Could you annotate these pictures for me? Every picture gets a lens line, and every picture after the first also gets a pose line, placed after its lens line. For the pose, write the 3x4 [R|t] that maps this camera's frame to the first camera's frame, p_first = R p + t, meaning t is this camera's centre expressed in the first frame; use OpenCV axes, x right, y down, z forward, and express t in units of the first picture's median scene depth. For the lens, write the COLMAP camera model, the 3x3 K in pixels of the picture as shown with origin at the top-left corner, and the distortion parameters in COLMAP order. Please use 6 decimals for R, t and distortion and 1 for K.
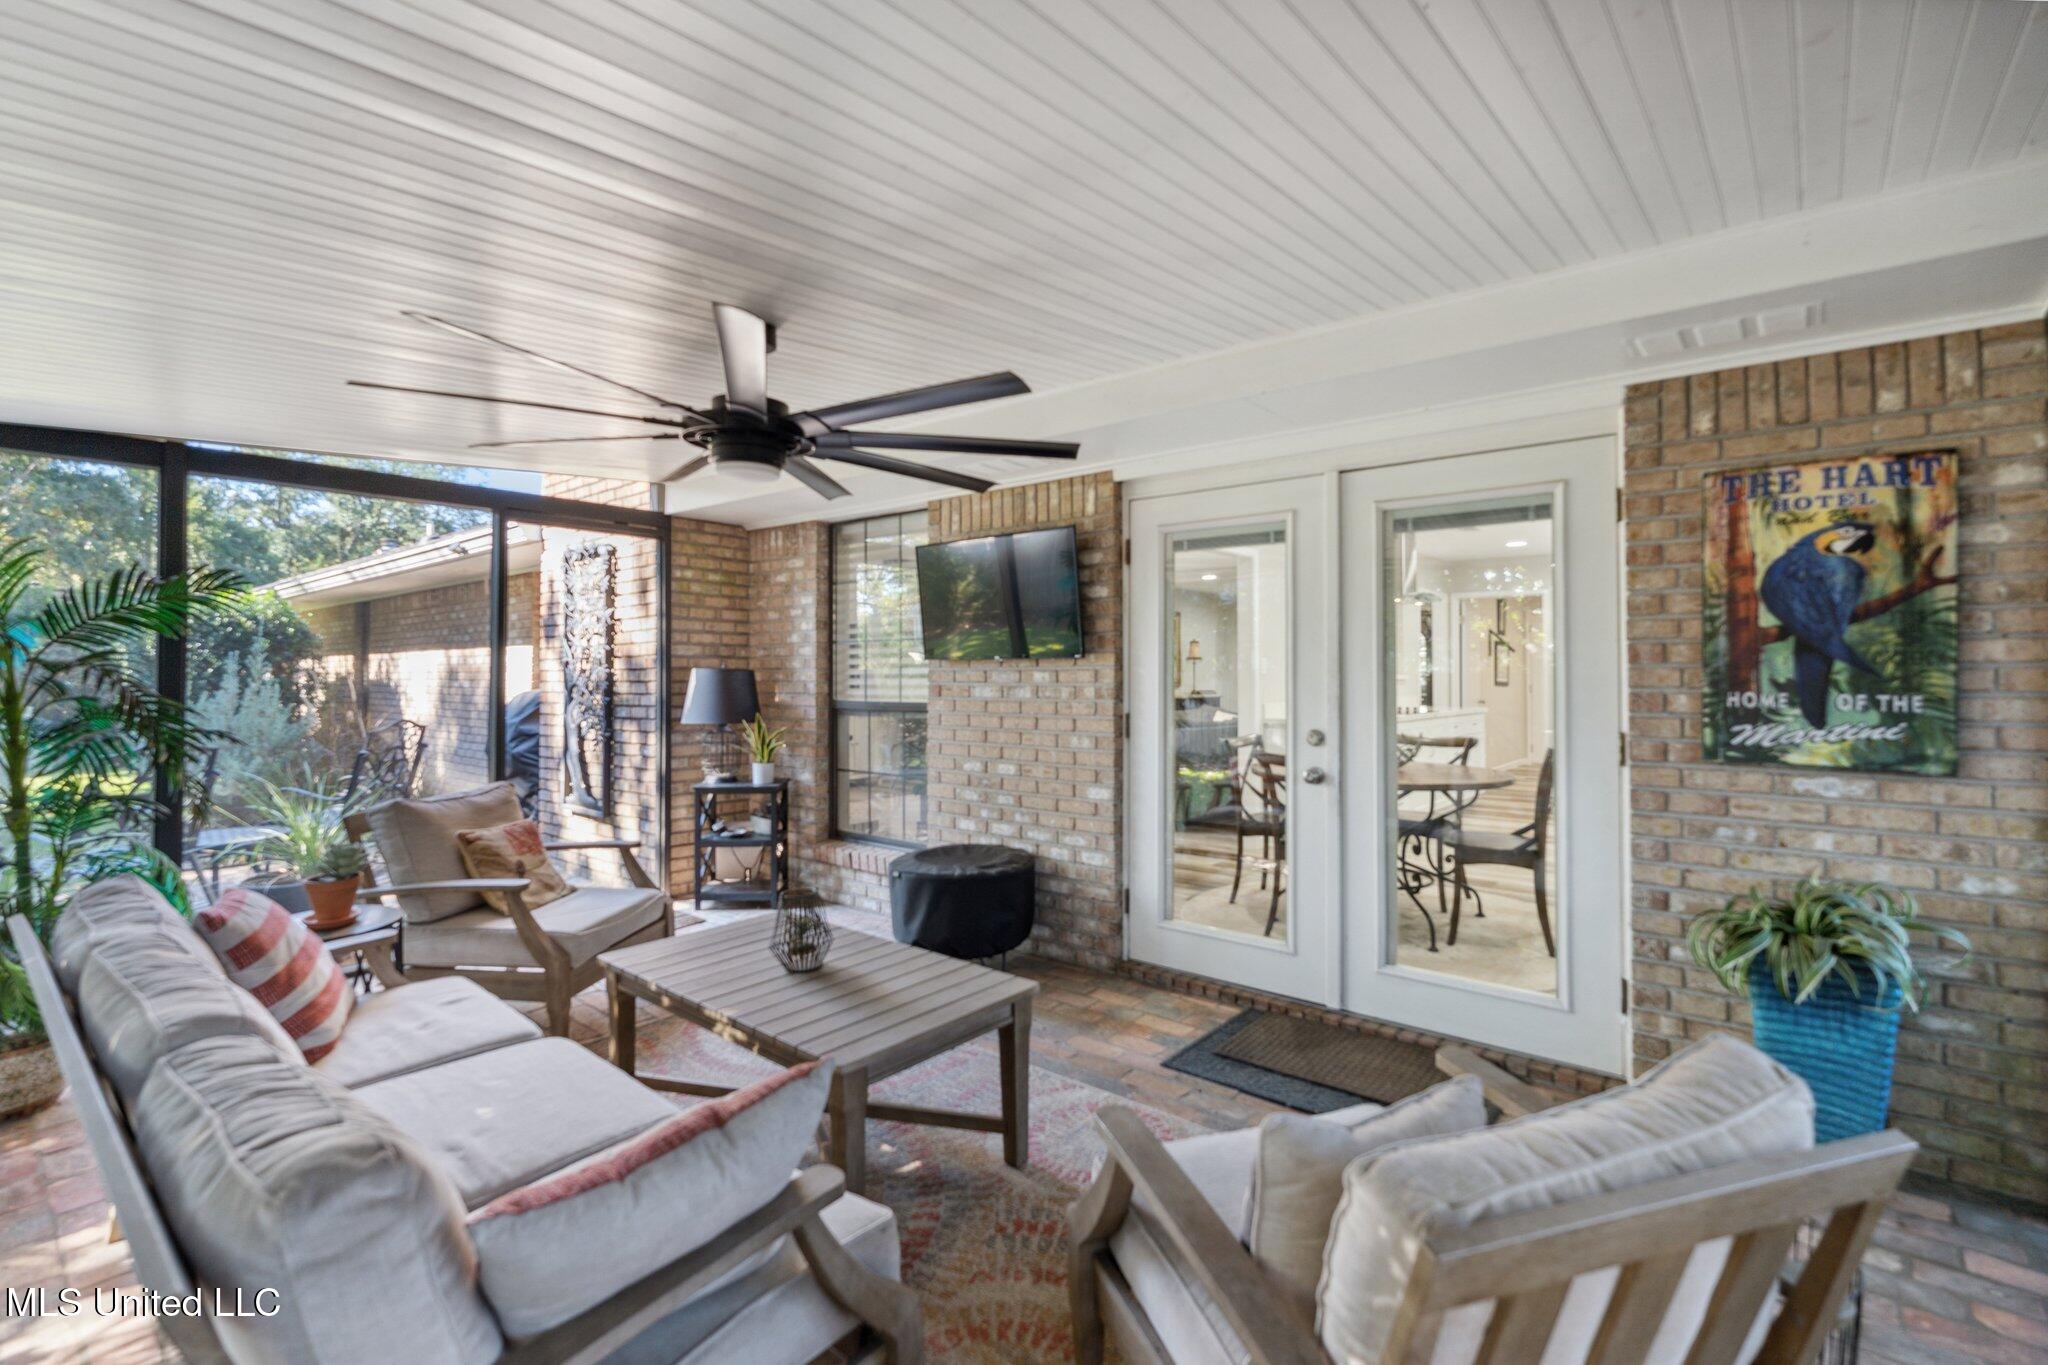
lens RADIAL K [[919.5, 0, 1035.9], [0, 919.5, 669.0], [0, 0, 1]] dist [-0.004754, 0.000277]
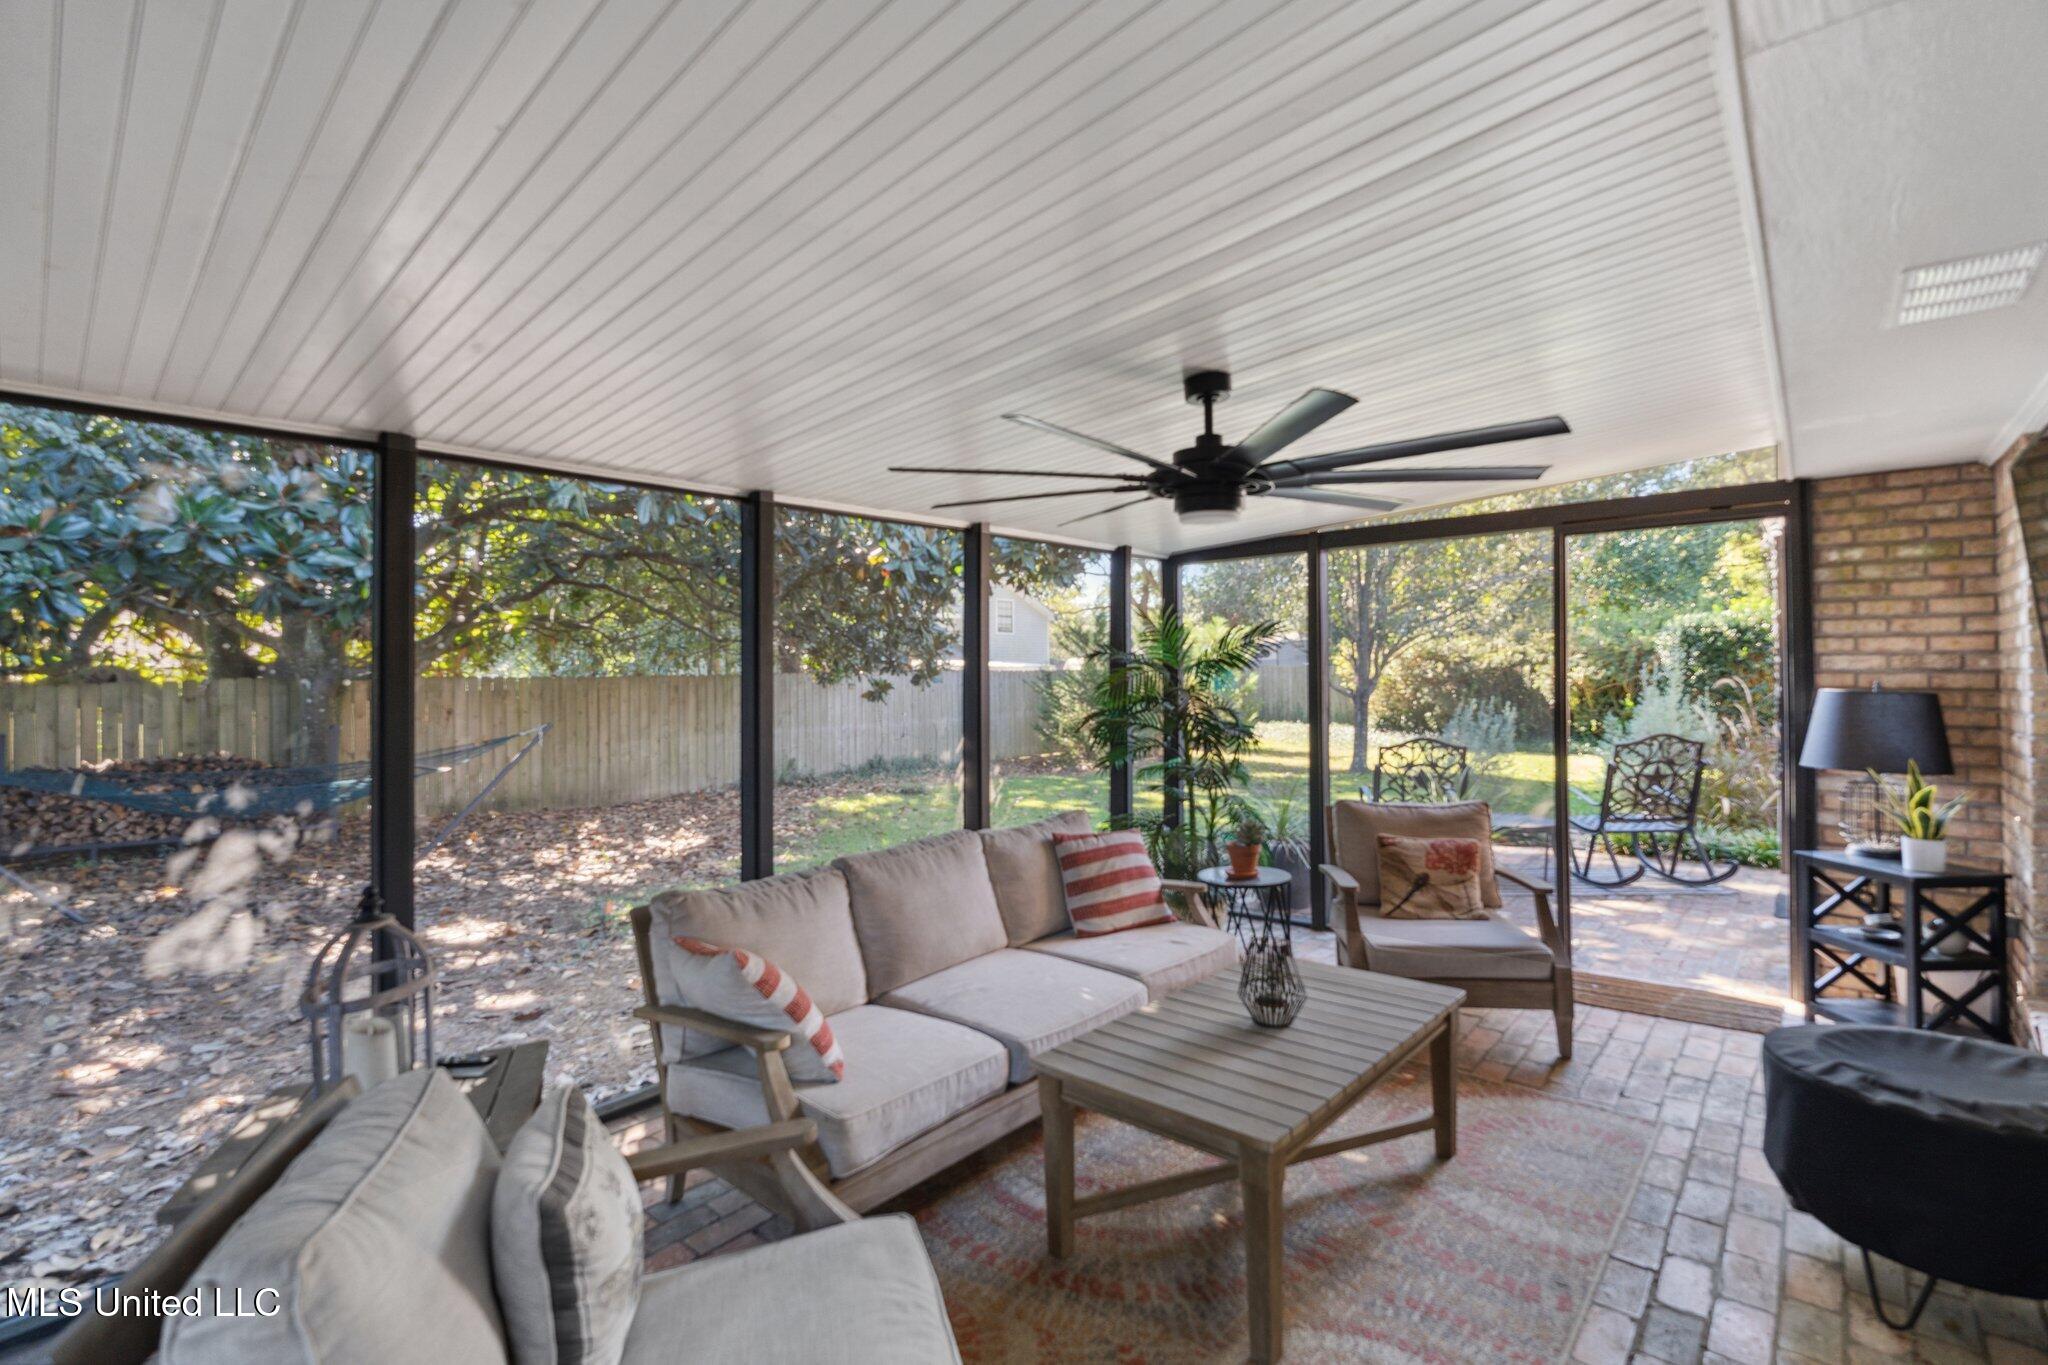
lens RADIAL K [[919.5, 0, 1036.0], [0, 919.5, 687.5], [0, 0, 1]] dist [-0.004754, 0.000277]
pose [[-0.015205, -0.002161, -0.999882, 0.331092], [0.007295, 0.999971, -0.002272, -0.004468], [0.999858, -0.007328, -0.015189, 0.383632]]
